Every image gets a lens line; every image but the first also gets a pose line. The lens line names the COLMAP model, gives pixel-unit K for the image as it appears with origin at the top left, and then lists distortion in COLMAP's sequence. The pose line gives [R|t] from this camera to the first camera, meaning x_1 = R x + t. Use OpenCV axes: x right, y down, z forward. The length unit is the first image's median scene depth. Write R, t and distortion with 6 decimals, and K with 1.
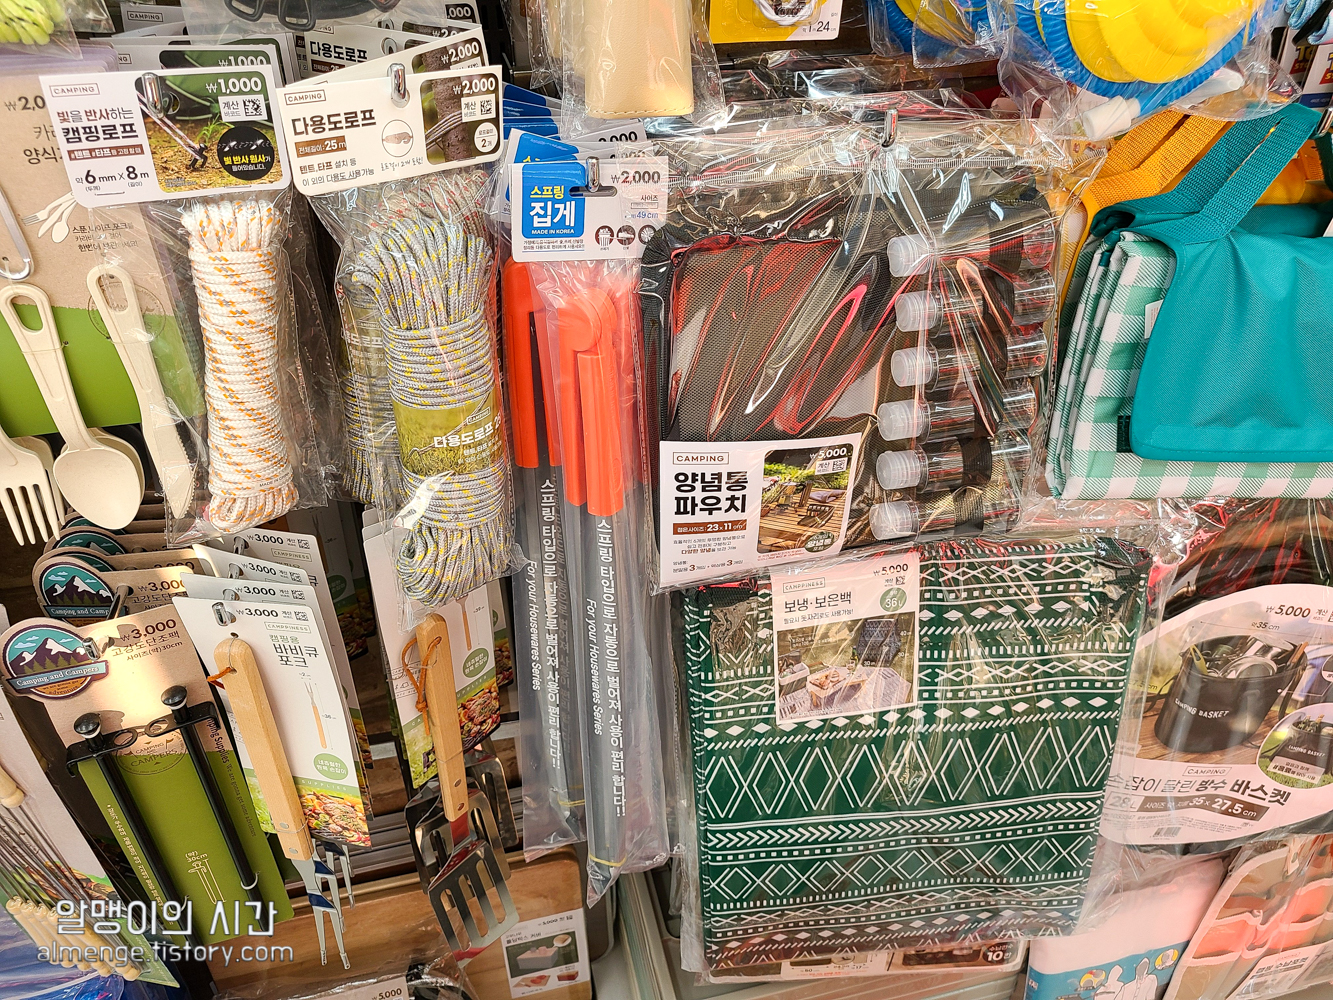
lens RADIAL K [[988.2, 0, 667.6], [0, 988.2, 502.4], [0, 0, 1]] dist [0.011735, -0.000504]
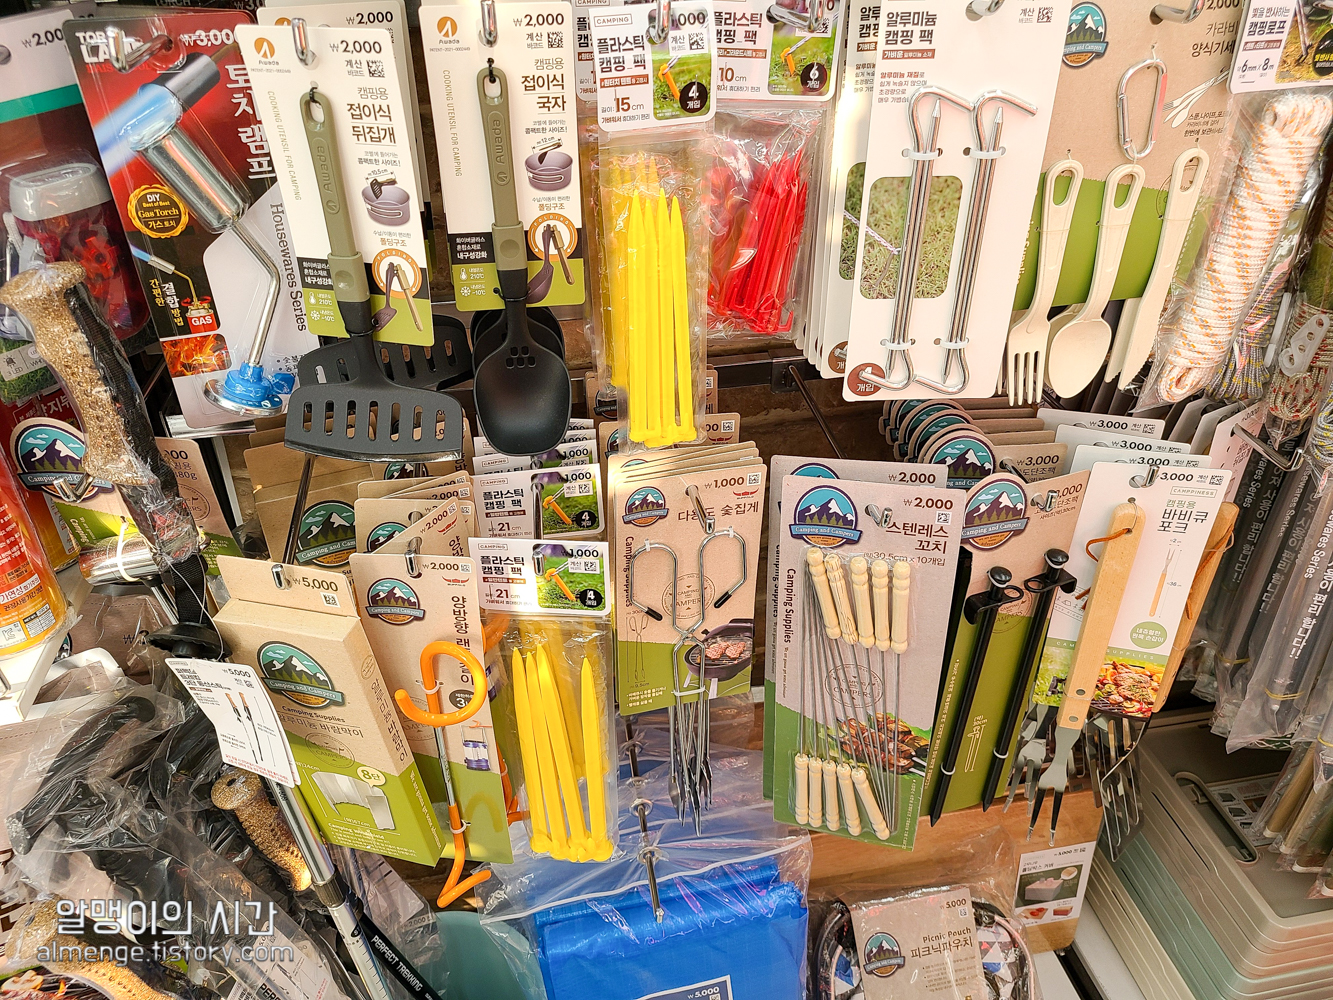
lens RADIAL K [[988.2, 0, 666.6], [0, 988.2, 496.7], [0, 0, 1]] dist [0.011735, -0.000504]
pose [[0.997752, 0.018481, -0.064412, -1.083679], [-0.021044, 0.999004, -0.039343, 0.225444], [0.063621, 0.040610, 0.997148, -0.187946]]
